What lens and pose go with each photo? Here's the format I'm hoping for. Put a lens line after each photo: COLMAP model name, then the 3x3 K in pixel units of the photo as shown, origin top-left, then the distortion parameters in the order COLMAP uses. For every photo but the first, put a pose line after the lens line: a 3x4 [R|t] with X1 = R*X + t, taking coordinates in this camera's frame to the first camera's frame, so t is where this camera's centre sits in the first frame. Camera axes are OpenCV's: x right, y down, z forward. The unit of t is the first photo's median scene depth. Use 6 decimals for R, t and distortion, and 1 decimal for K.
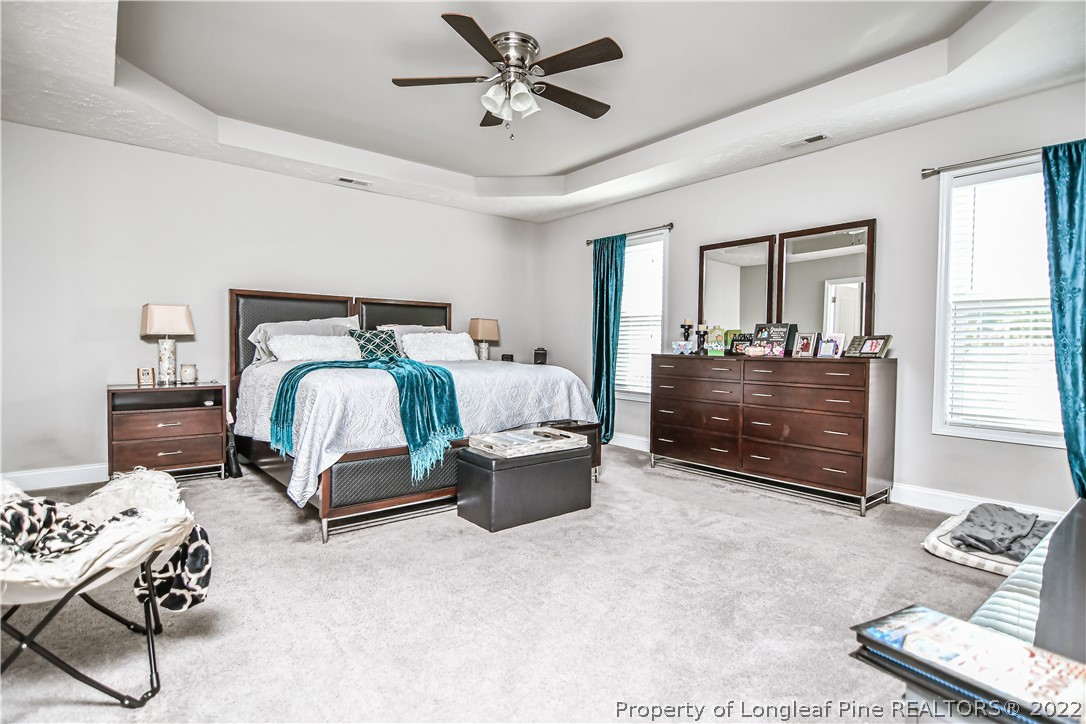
lens RADIAL K [[541.8, 0, 543.0], [0, 541.8, 362.0], [0, 0, 1]] dist [-0.000575, 0.000006]
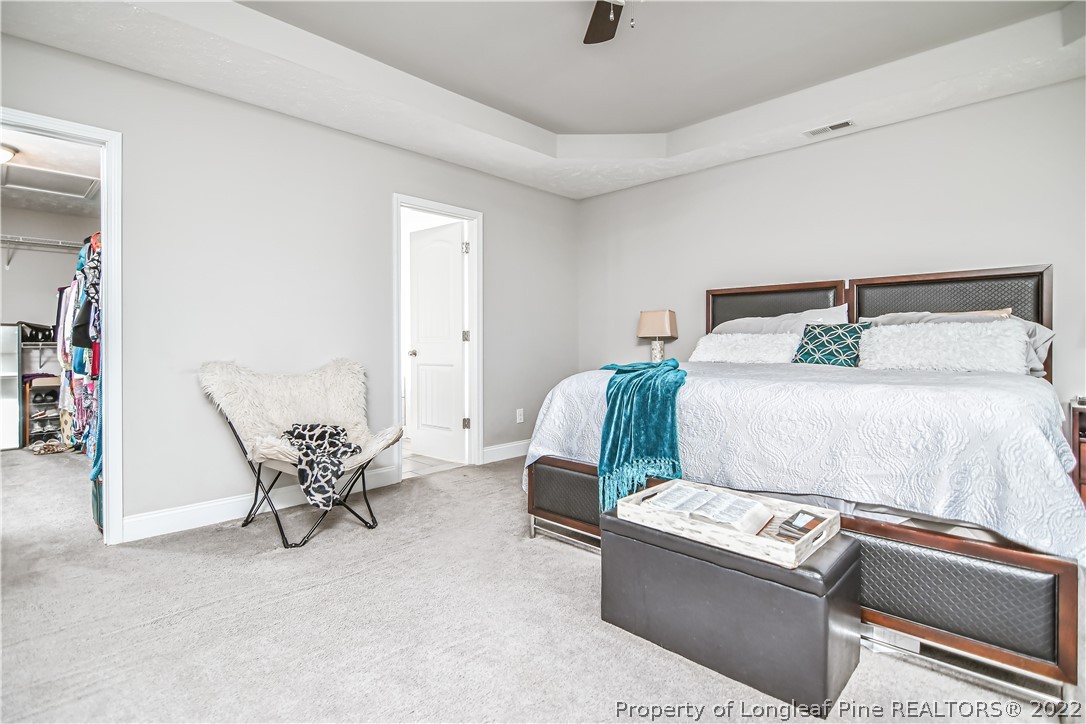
lens RADIAL K [[522.1, 0, 529.2], [0, 522.1, 362.1], [0, 0, 1]] dist [-0.001932, -0.000229]
pose [[0.103195, 0.025201, -0.994342, 0.402167], [-0.023352, 0.999465, 0.022908, -0.015353], [0.994387, 0.020856, 0.103728, 0.614653]]
